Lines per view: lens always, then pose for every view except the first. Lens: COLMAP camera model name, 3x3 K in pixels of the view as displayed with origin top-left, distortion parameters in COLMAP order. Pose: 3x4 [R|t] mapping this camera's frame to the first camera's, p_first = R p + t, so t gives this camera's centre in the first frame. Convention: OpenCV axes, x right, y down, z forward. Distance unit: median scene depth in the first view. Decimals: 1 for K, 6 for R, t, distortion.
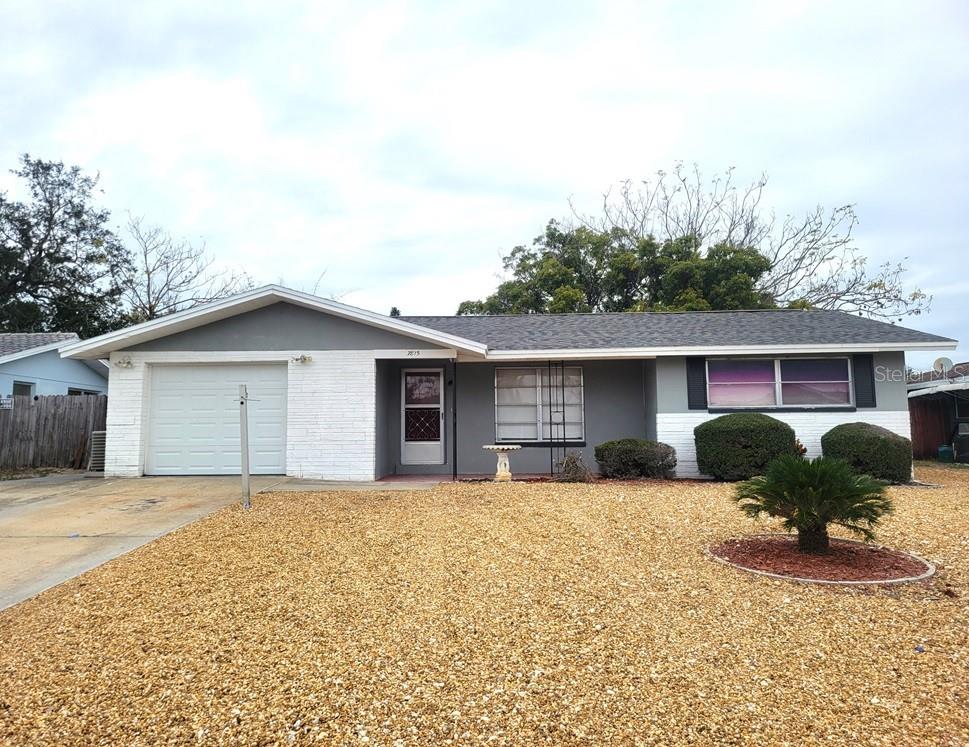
lens RADIAL K [[772.9, 0, 484.5], [0, 772.9, 373.5], [0, 0, 1]] dist [0.053617, -0.002601]
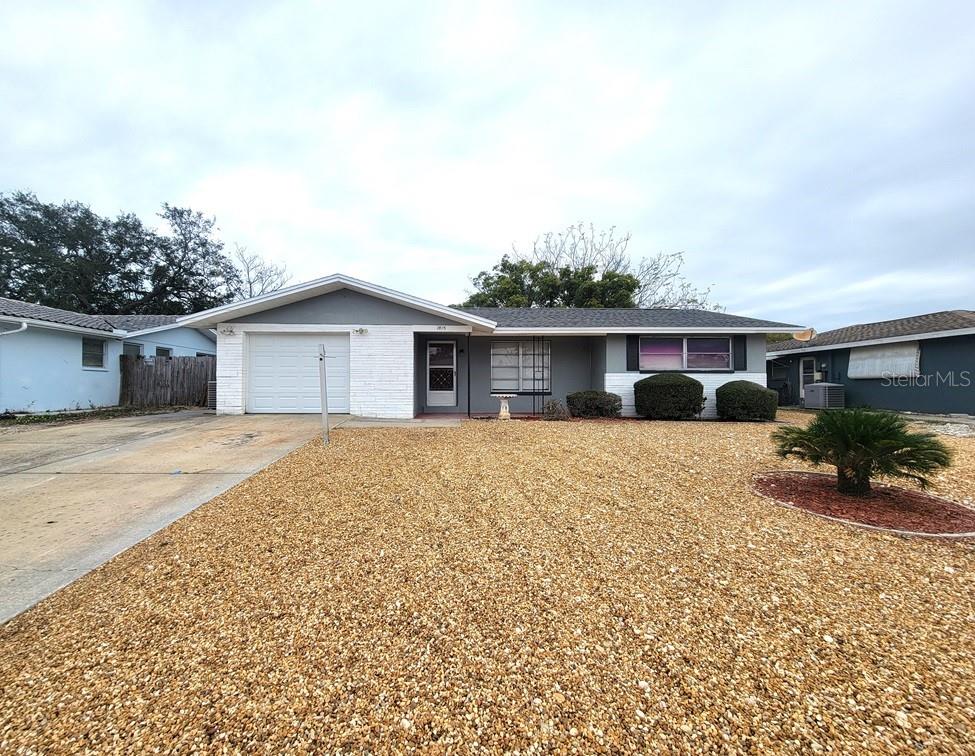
lens RADIAL K [[439.4, 0, 487.2], [0, 439.4, 394.3], [0, 0, 1]] dist [0.010019, 0.000082]
pose [[0.996828, 0.007204, 0.079260, -0.061371], [-0.014853, 0.995236, 0.096352, 0.012783], [-0.078188, -0.097224, 0.992187, 0.166787]]
